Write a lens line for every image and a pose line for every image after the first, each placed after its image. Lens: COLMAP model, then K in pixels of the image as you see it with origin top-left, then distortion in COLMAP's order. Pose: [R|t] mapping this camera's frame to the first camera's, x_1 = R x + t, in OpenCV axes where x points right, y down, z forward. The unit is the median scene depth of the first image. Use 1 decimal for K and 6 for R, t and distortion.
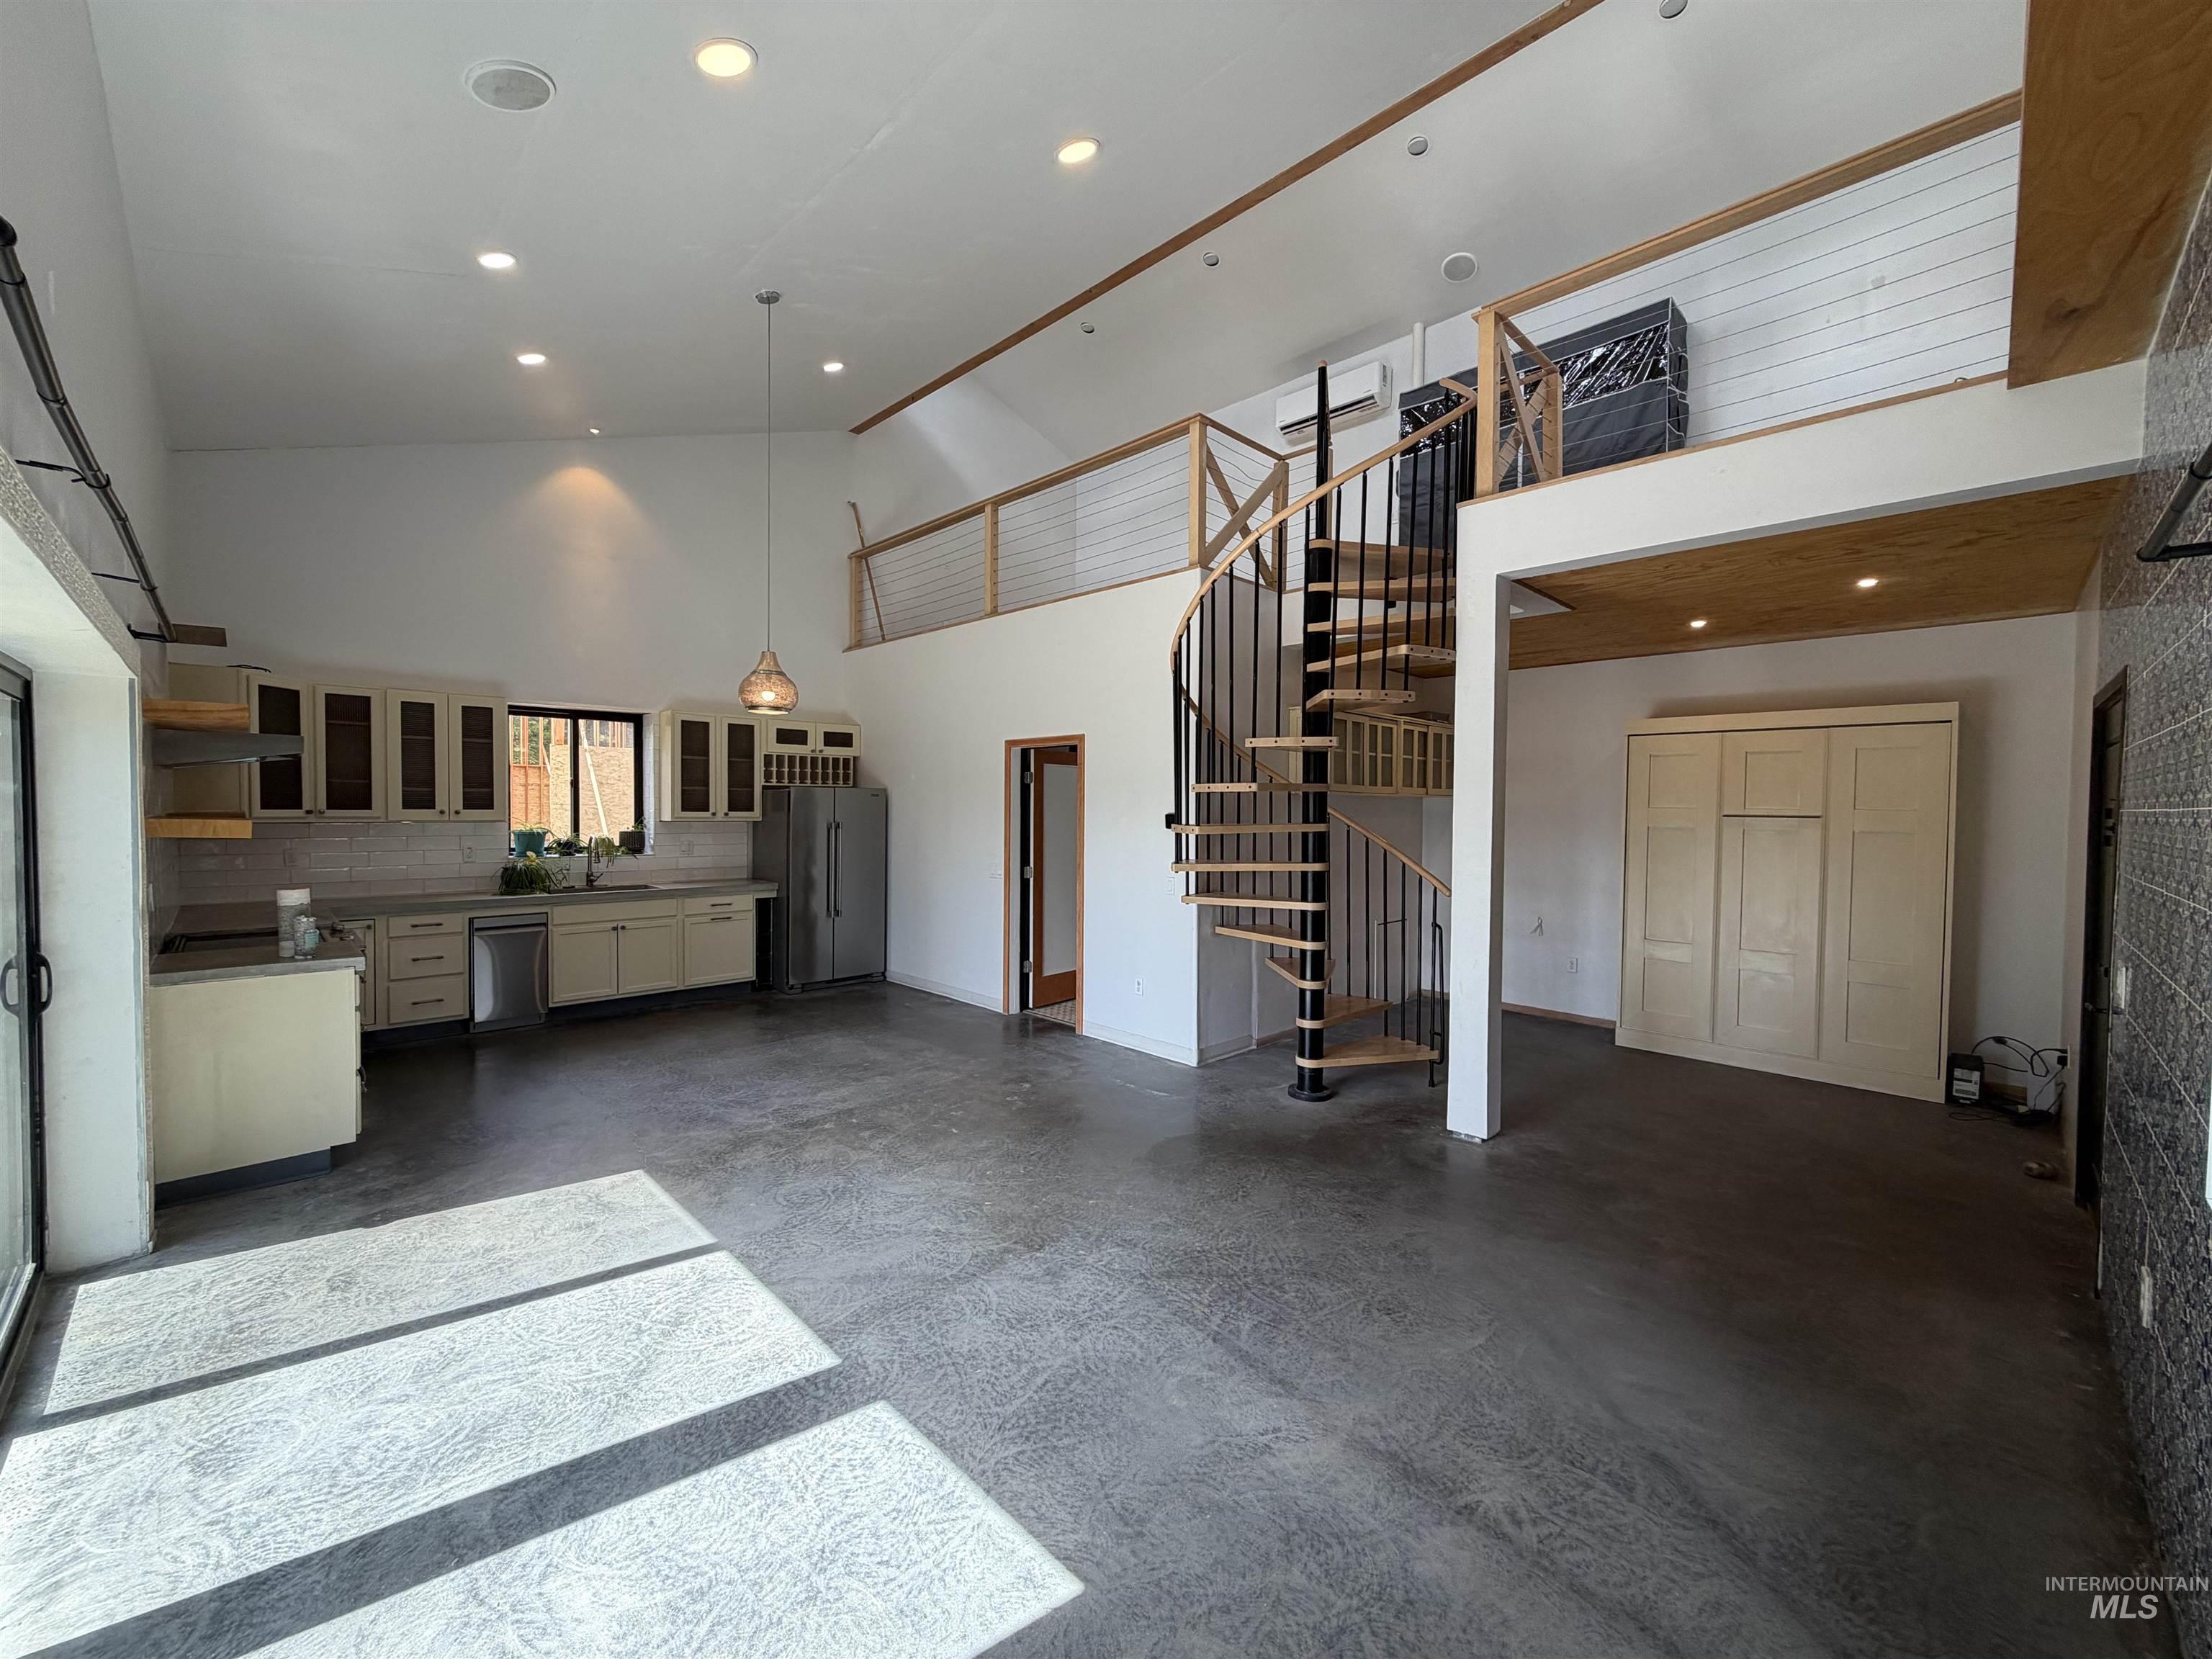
lens RADIAL K [[877.6, 0, 1098.2], [0, 877.6, 827.5], [0, 0, 1]] dist [-0.000128, 0.000042]
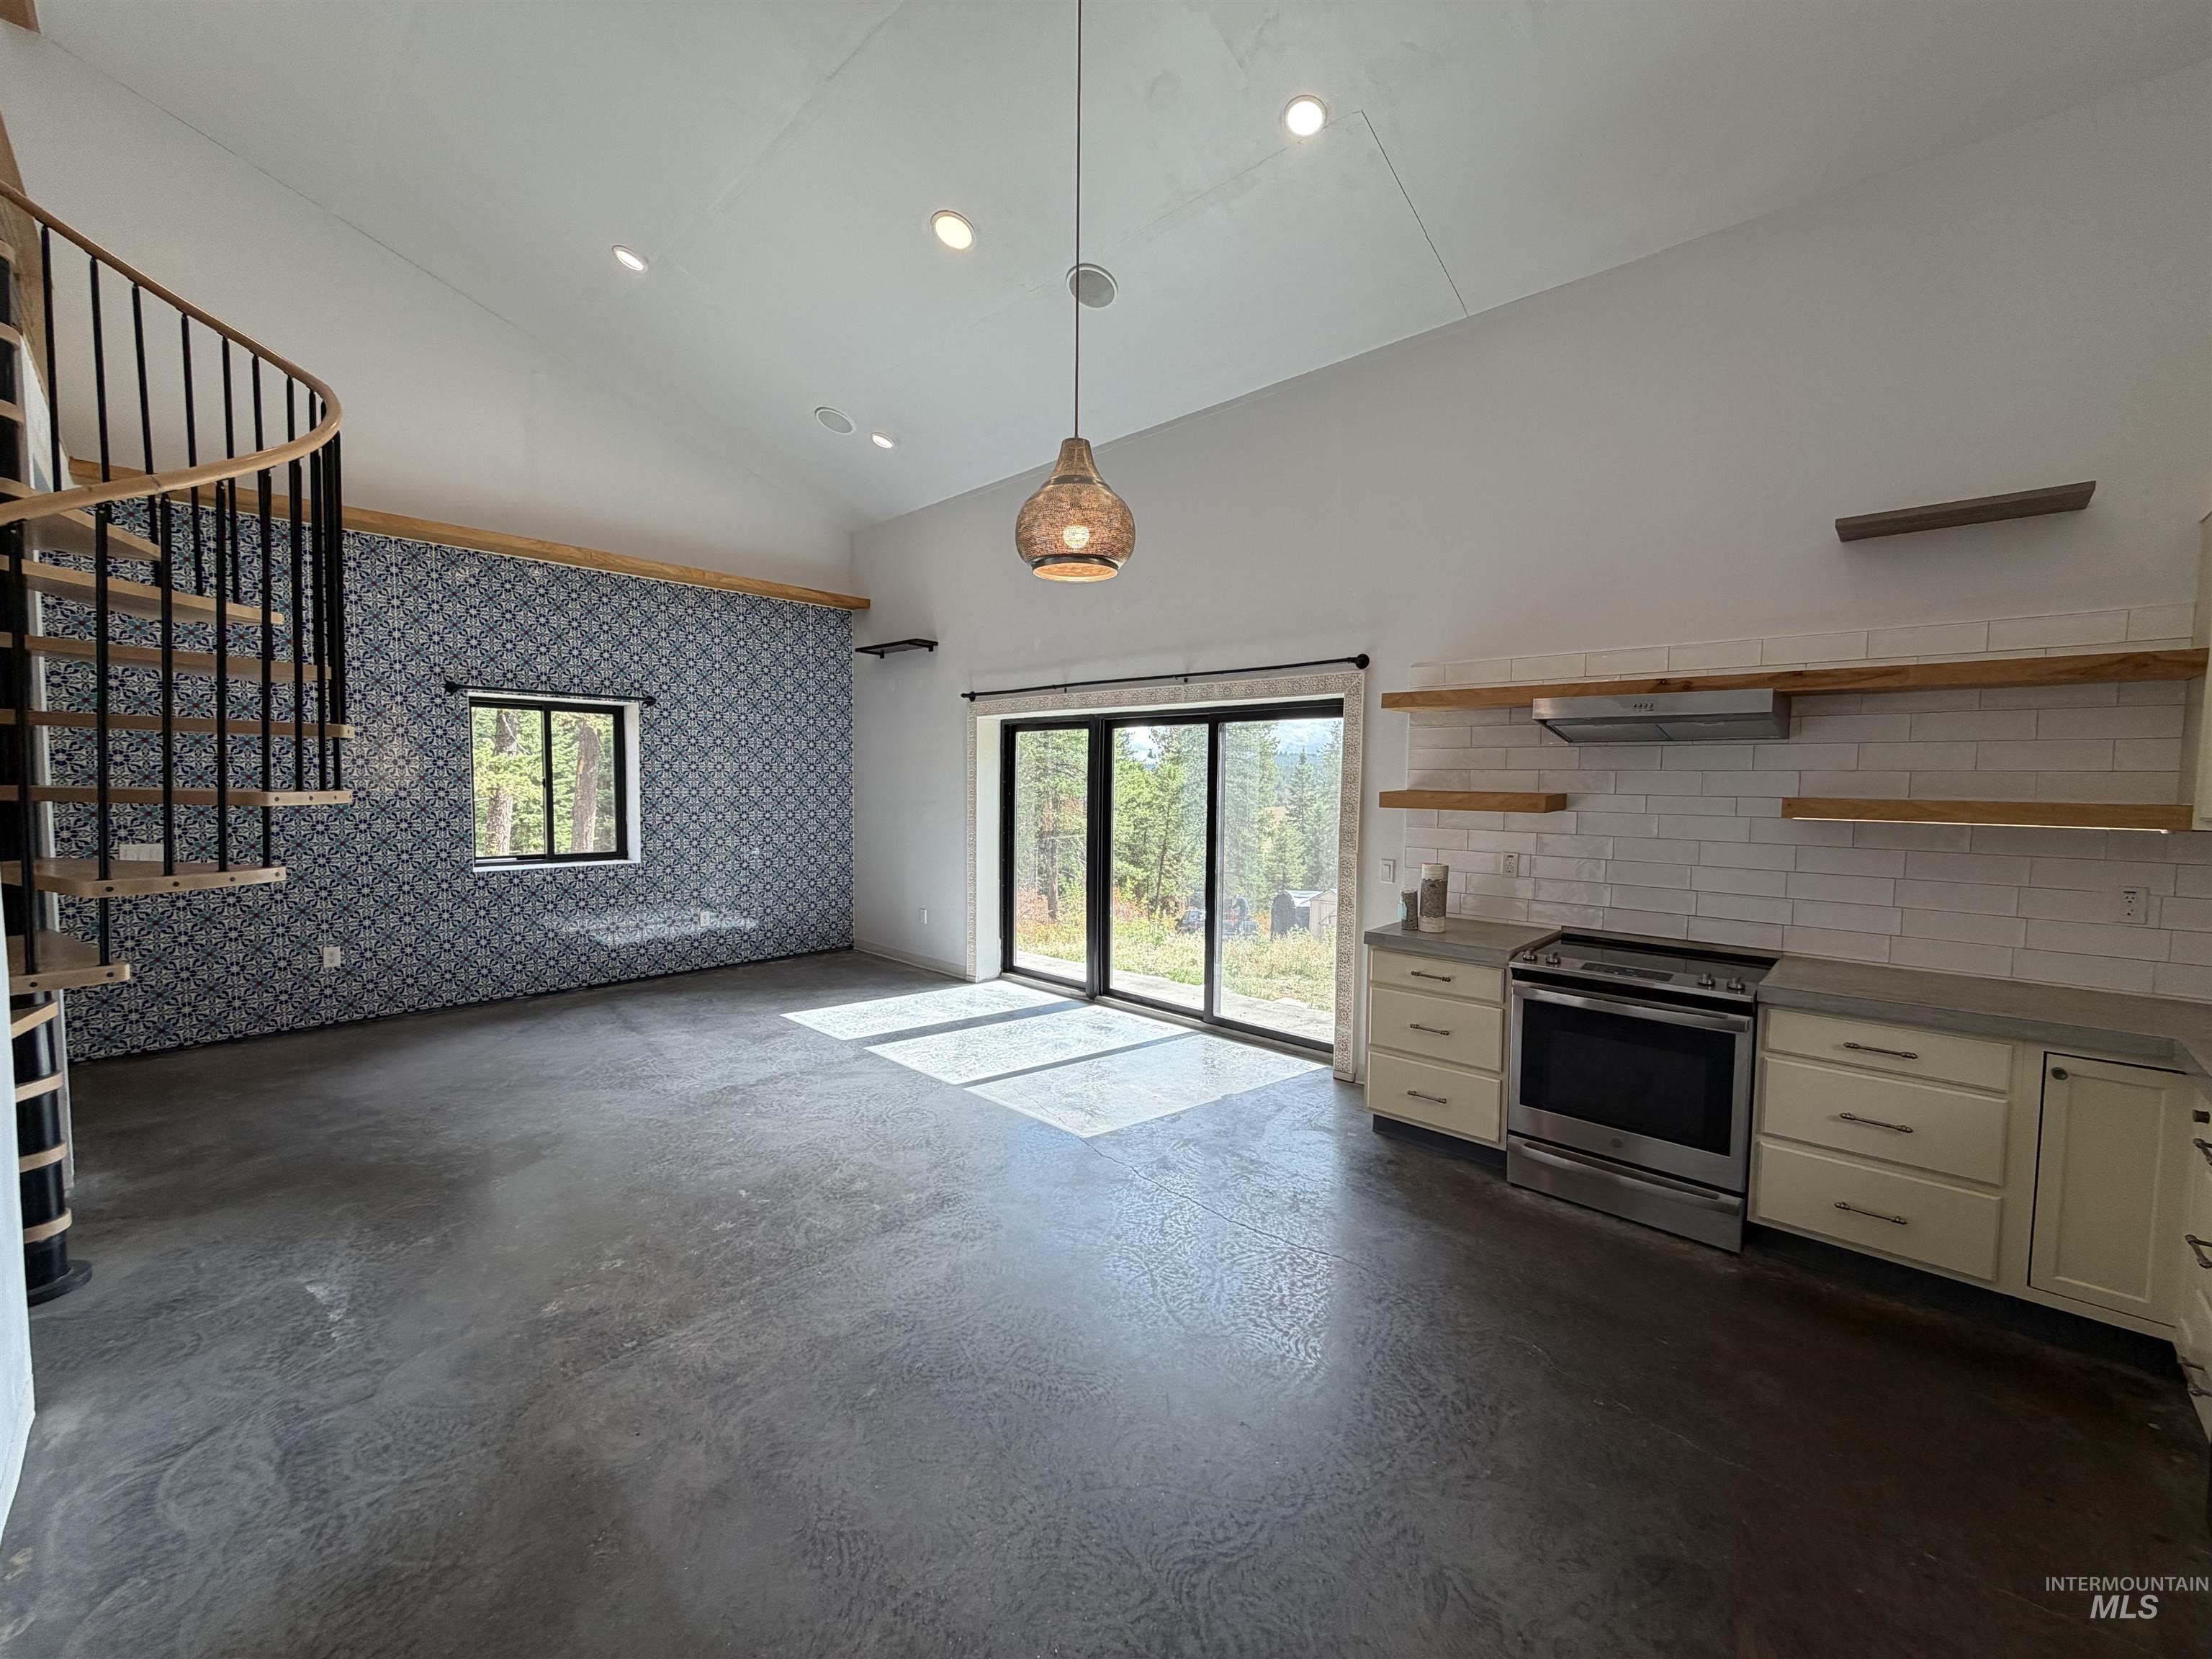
lens RADIAL K [[877.6, 0, 1097.5], [0, 877.6, 828.4], [0, 0, 1]] dist [-0.000128, 0.000042]
pose [[-0.999289, -0.017617, -0.033345, -0.390664], [-0.020365, 0.996262, 0.083953, -0.036198], [0.031741, 0.084572, -0.995912, 1.545264]]
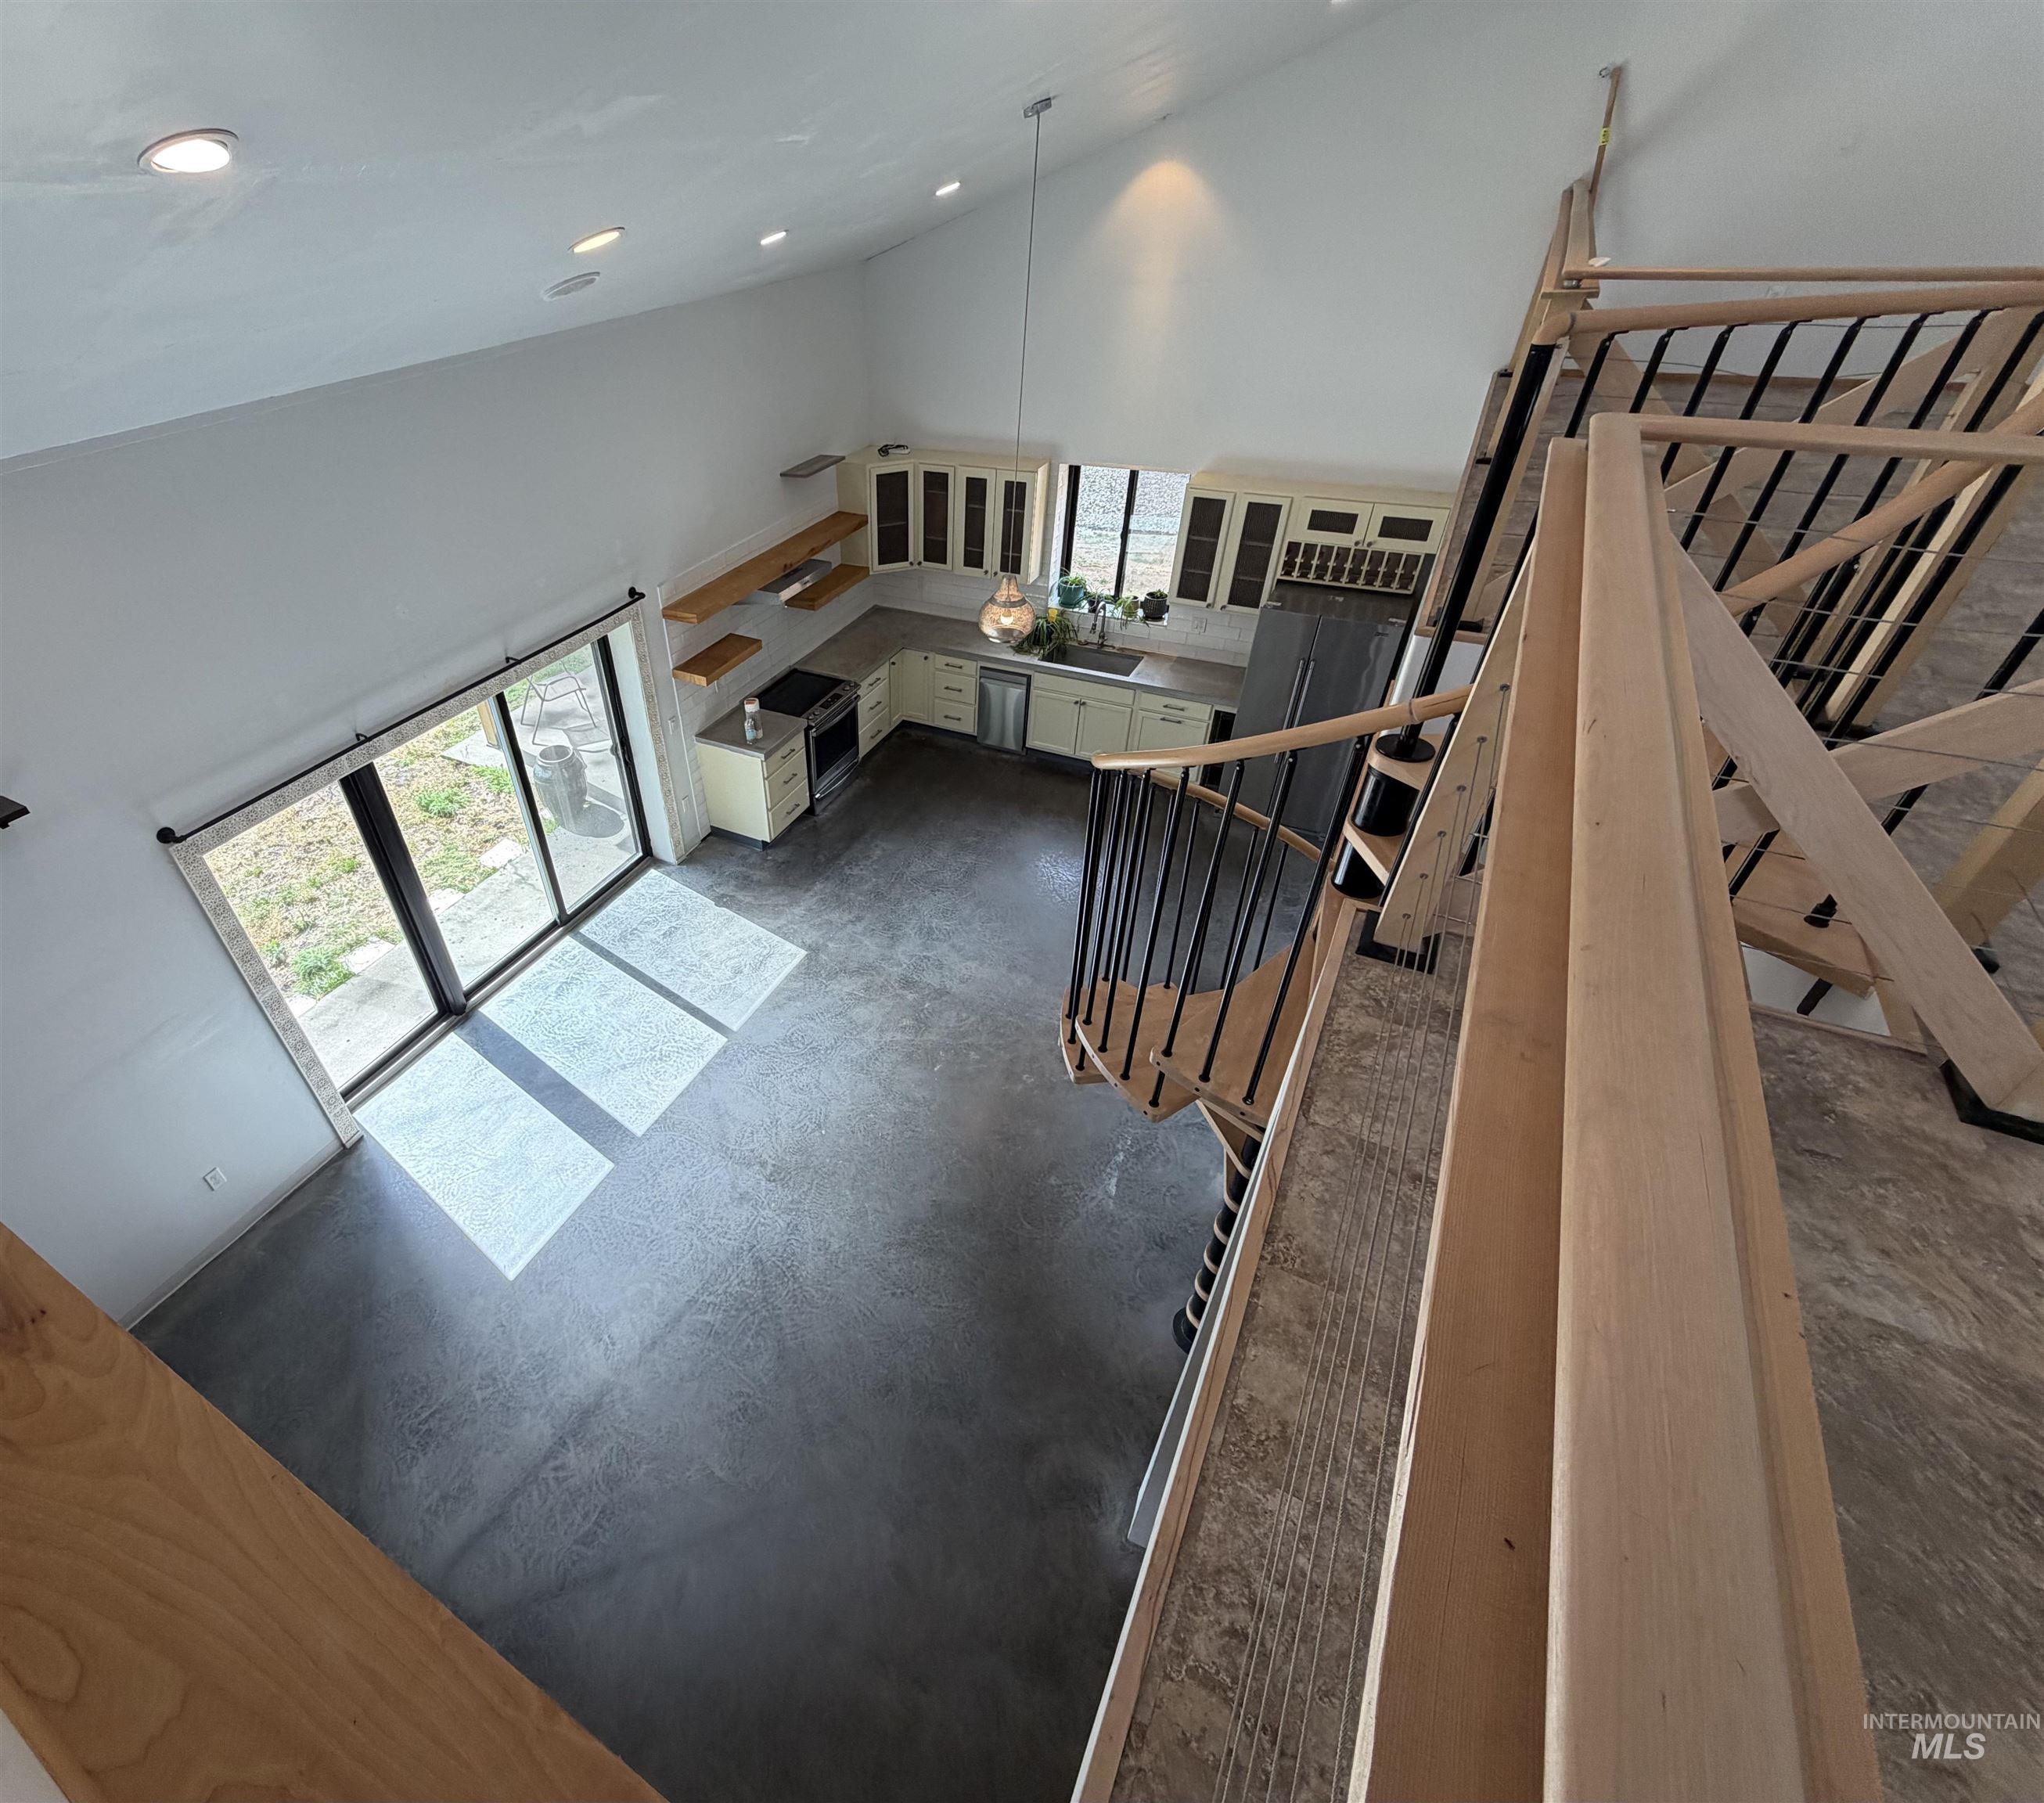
lens RADIAL K [[967.5, 0, 827.3], [0, 967.5, 890.9], [0, 0, 1]] dist [0.000068, 0.000133]
pose [[0.249725, 0.570078, -0.782719, 0.633344], [0.033366, 0.802783, 0.595337, -0.587483], [0.967742, -0.174787, 0.181454, 0.575341]]
